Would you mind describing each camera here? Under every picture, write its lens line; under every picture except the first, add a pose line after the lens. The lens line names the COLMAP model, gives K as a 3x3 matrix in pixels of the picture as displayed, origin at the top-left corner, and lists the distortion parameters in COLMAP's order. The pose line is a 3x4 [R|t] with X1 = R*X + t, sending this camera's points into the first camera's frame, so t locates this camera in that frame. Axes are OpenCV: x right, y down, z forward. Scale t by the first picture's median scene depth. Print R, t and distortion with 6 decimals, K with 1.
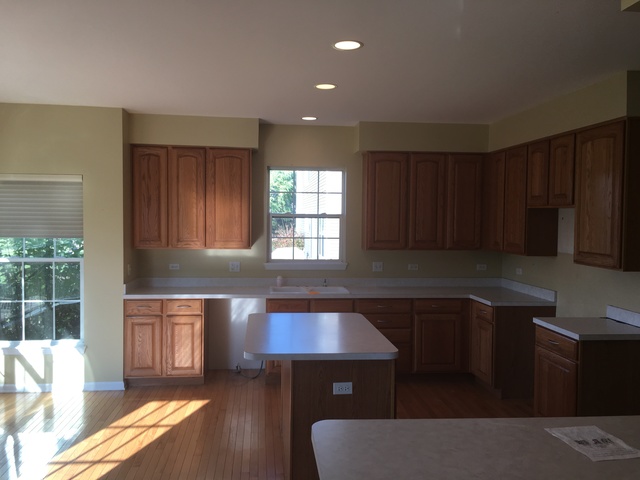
lens RADIAL K [[553.5, 0, 319.4], [0, 553.5, 239.7], [0, 0, 1]] dist [-0.003720, -0.006622]
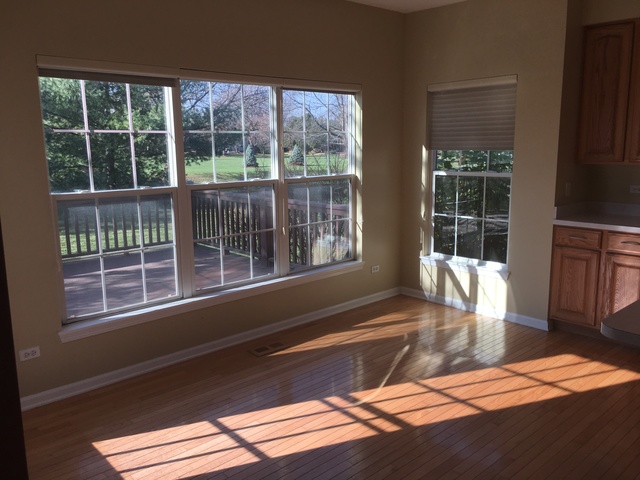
lens RADIAL K [[540.7, 0, 320.2], [0, 540.7, 242.1], [0, 0, 1]] dist [0.037565, -0.054214]
pose [[0.561918, 0.130850, -0.816778, 0.116440], [-0.008851, 0.988304, 0.152240, 0.012940], [0.827146, -0.078317, 0.556504, 0.260329]]
